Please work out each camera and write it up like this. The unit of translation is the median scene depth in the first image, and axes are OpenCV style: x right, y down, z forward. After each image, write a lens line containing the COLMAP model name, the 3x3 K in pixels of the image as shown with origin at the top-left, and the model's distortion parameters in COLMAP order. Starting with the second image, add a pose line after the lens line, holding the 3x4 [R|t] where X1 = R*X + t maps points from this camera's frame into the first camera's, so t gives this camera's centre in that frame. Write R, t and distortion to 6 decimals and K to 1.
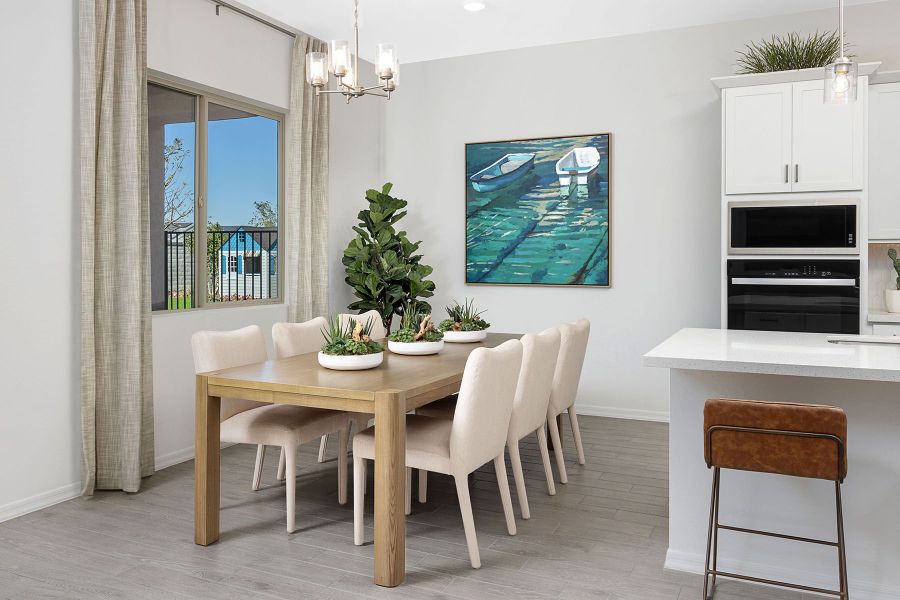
lens RADIAL K [[737.1, 0, 398.8], [0, 737.1, 259.3], [0, 0, 1]] dist [-0.004015, -0.002689]
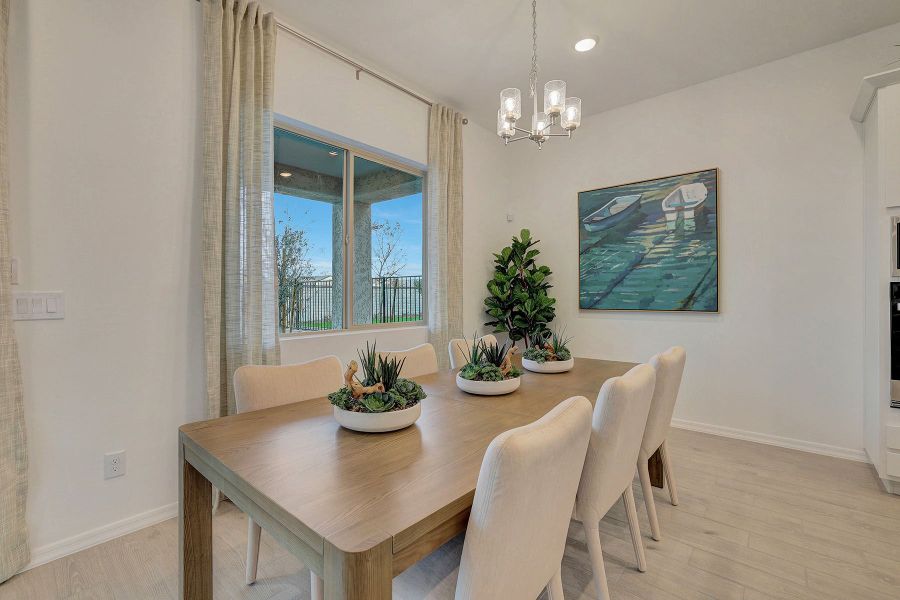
lens RADIAL K [[397.3, 0, 447.3], [0, 397.3, 295.0], [0, 0, 1]] dist [-0.027683, 0.000132]
pose [[0.966540, -0.007432, -0.256409, 0.052316], [0.007249, 0.999972, -0.001659, 0.009730], [0.256414, -0.000256, 0.966567, 0.350012]]
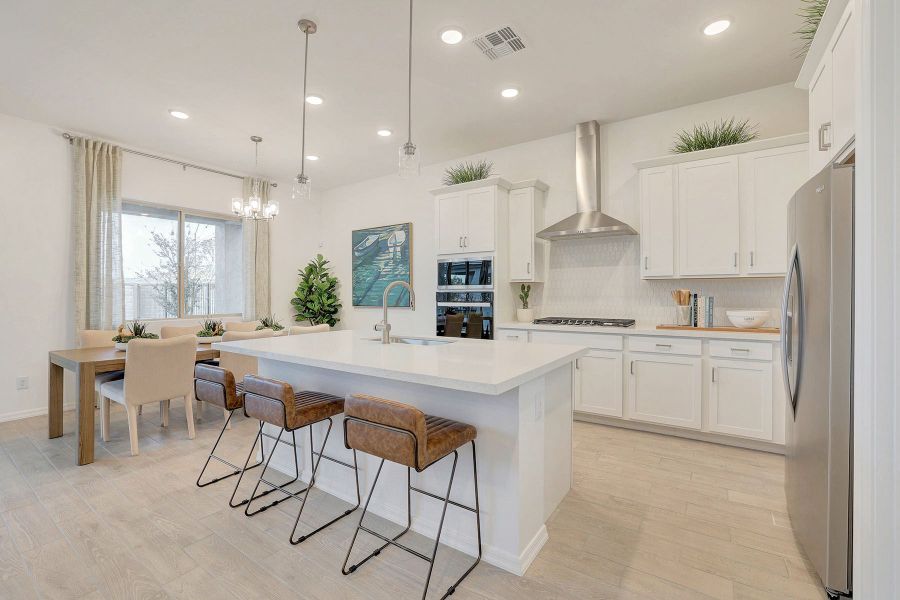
lens RADIAL K [[397.3, 0, 447.3], [0, 397.3, 295.0], [0, 0, 1]] dist [-0.027683, 0.000132]
pose [[0.987678, -0.006446, -0.156367, 0.521238], [0.007144, 0.999967, 0.003900, 0.002877], [0.156337, -0.004969, 0.987691, 0.052380]]
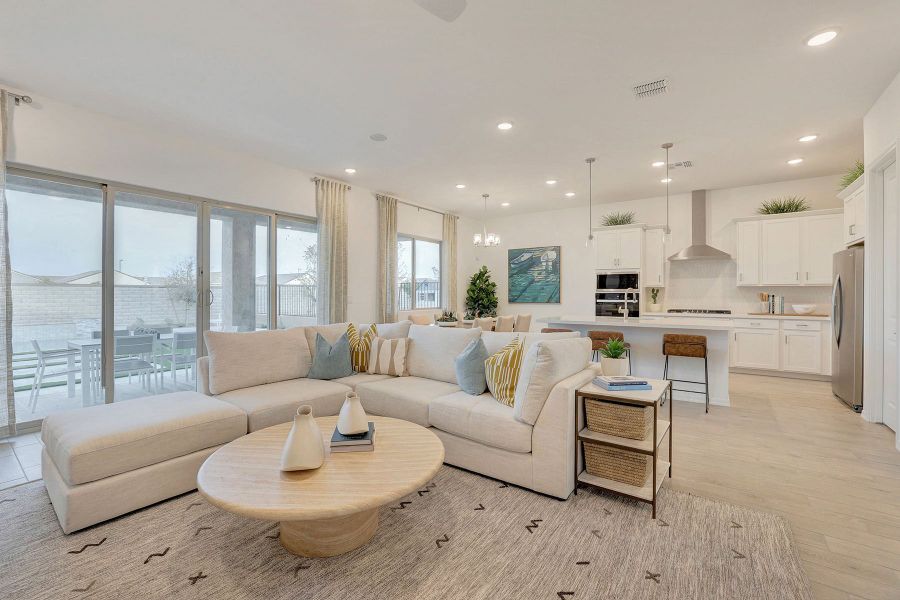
lens RADIAL K [[394.7, 0, 447.6], [0, 394.7, 293.4], [0, 0, 1]] dist [-0.018637, 0.000488]
pose [[0.984777, -0.002068, -0.173810, 0.131360], [0.001978, 0.999998, -0.000688, 0.000693], [0.173811, 0.000334, 0.984779, -0.469450]]
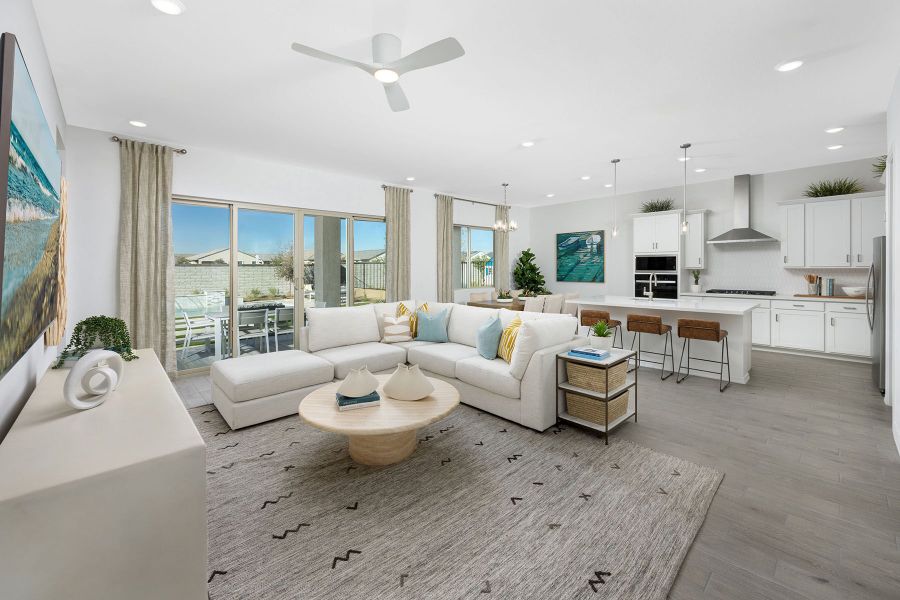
lens RADIAL K [[364.6, 0, 454.1], [0, 364.6, 268.8], [0, 0, 1]] dist [0.011070, 0.000021]
pose [[0.941293, -0.002447, -0.337582, 0.212870], [0.001773, 0.999996, -0.002302, -0.015517], [0.337586, 0.001568, 0.941293, -0.557298]]
